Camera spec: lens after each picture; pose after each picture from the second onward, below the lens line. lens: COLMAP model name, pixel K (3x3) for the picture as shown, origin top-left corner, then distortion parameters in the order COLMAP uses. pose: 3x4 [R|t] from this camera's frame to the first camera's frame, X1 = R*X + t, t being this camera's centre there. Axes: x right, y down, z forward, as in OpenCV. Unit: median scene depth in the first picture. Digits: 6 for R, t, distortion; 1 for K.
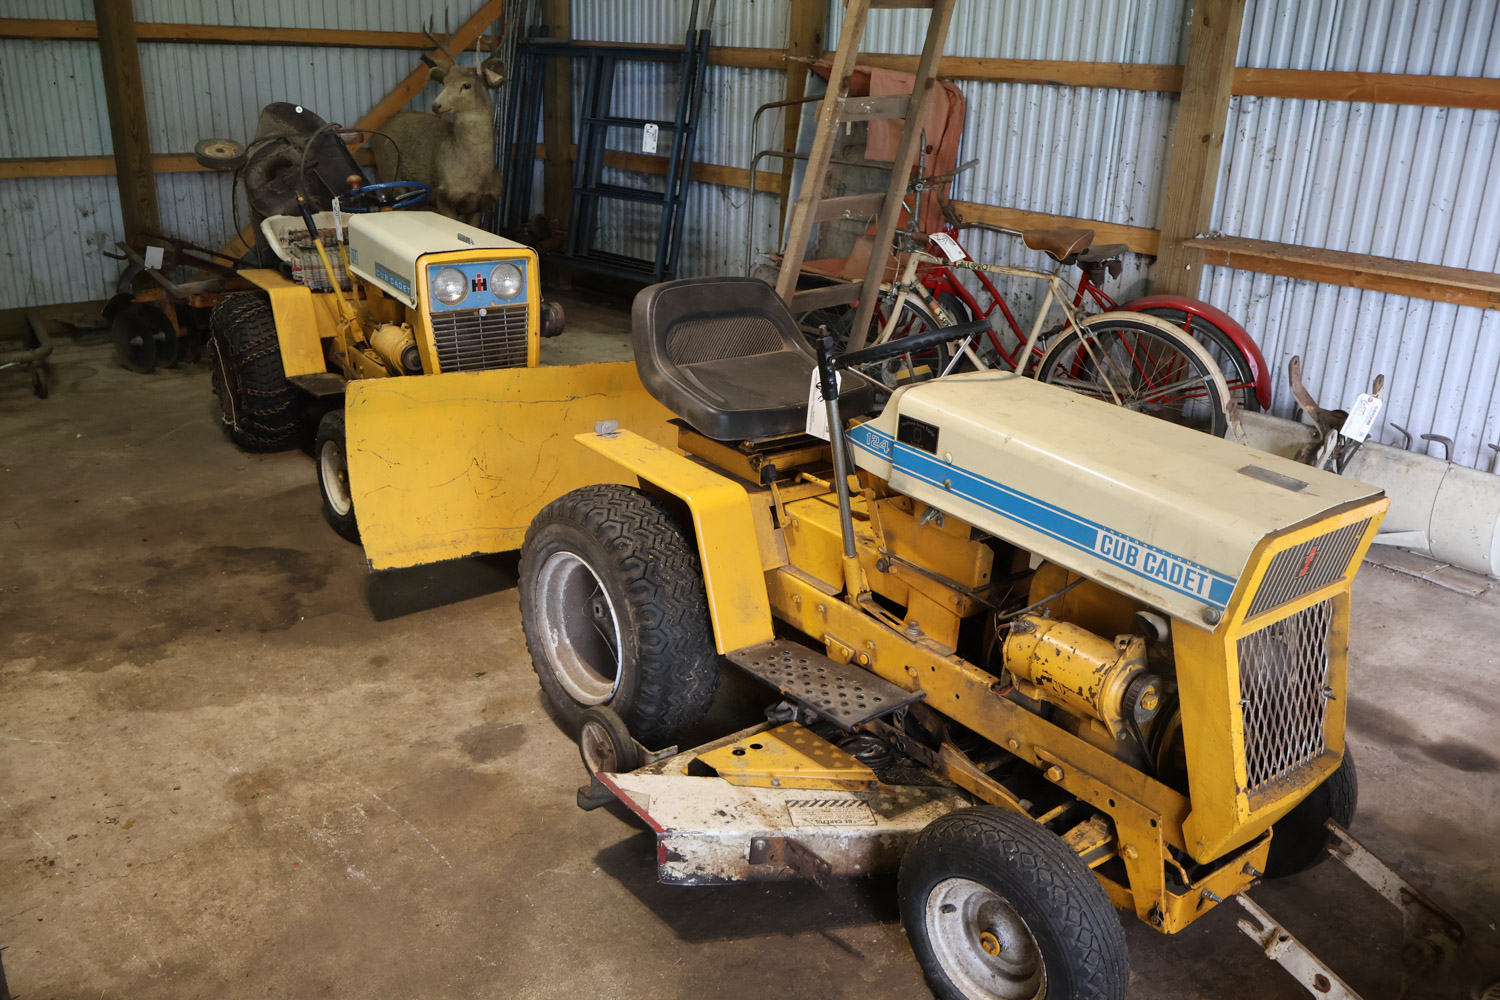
lens RADIAL K [[1253.7, 0, 744.8], [0, 1253.7, 502.1], [0, 0, 1]] dist [0.006793, 0.002706]
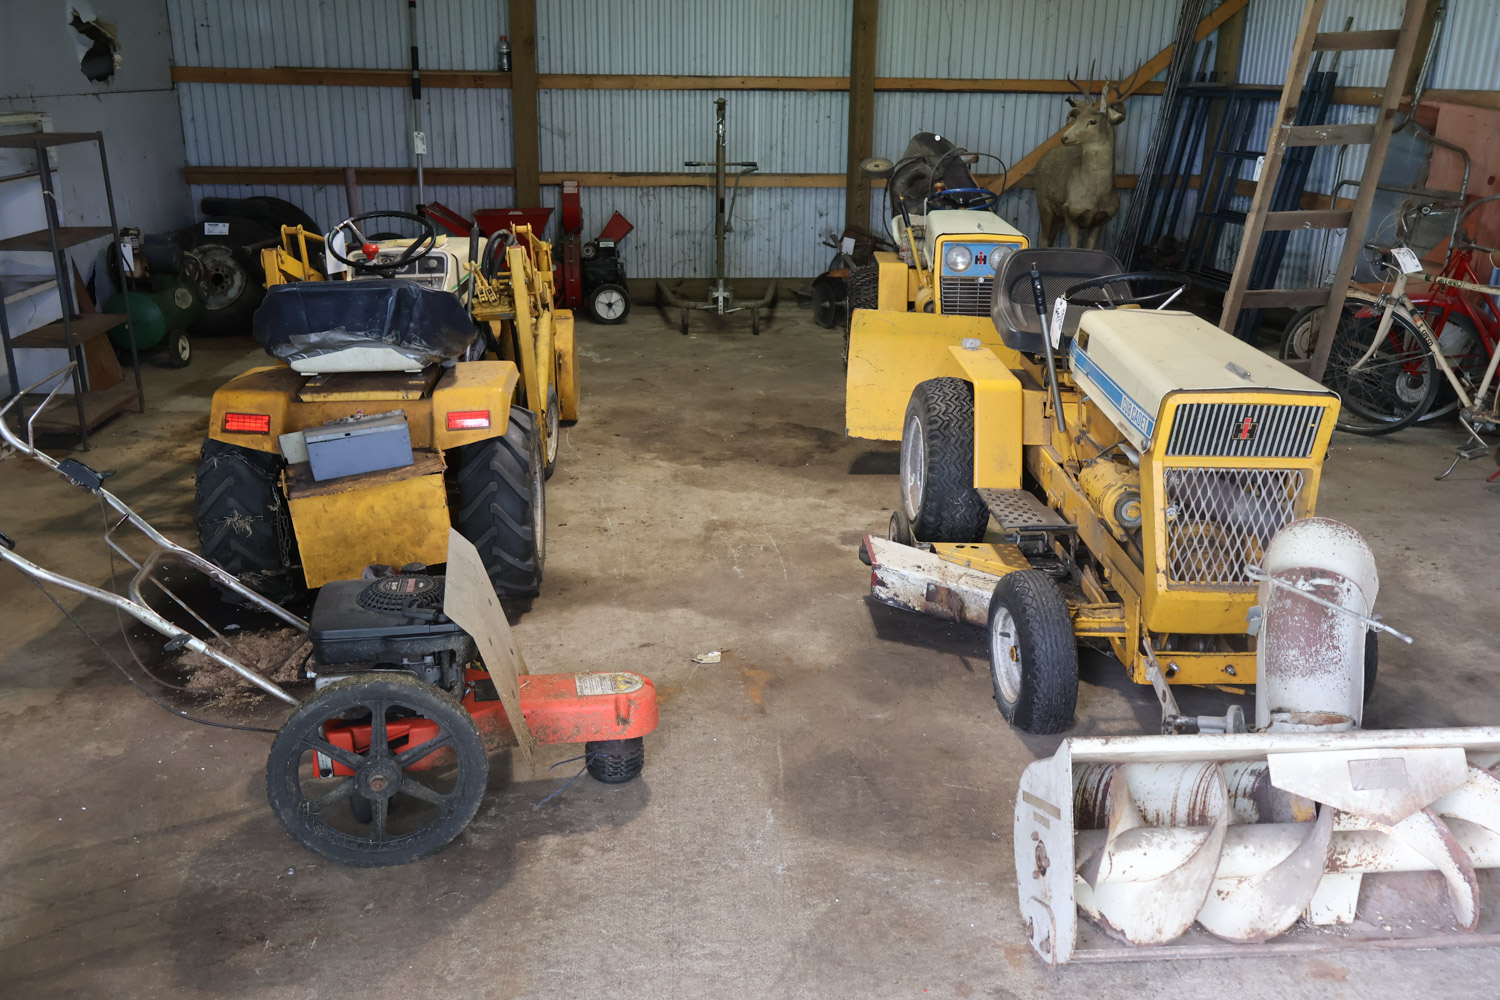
lens RADIAL K [[1253.7, 0, 755.2], [0, 1253.7, 493.3], [0, 0, 1]] dist [0.006793, 0.002706]
pose [[0.806478, 0.167050, -0.567175, 0.332490], [-0.190994, 0.981436, 0.017483, 0.081679], [0.559567, 0.094227, 0.823411, -0.198753]]
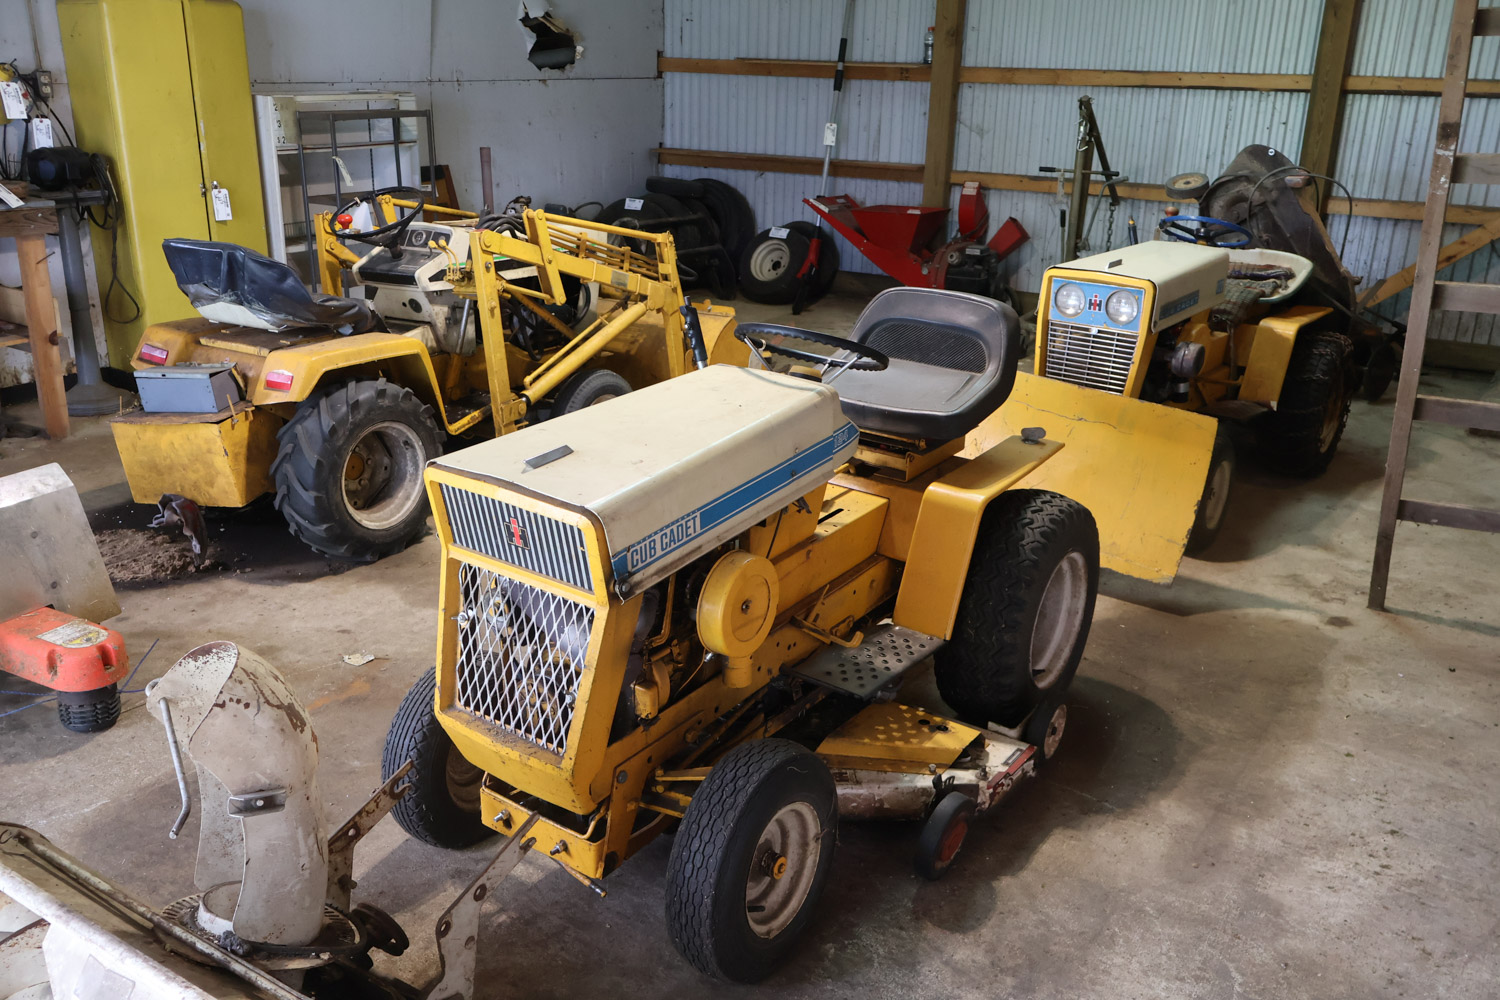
lens RADIAL K [[1253.7, 0, 758.5], [0, 1253.7, 498.4], [0, 0, 1]] dist [0.006793, 0.002706]
pose [[0.282814, 0.295493, -0.912524, 0.598326], [-0.341316, 0.920096, 0.192163, -0.103818], [0.896393, 0.257113, 0.361073, 0.317898]]
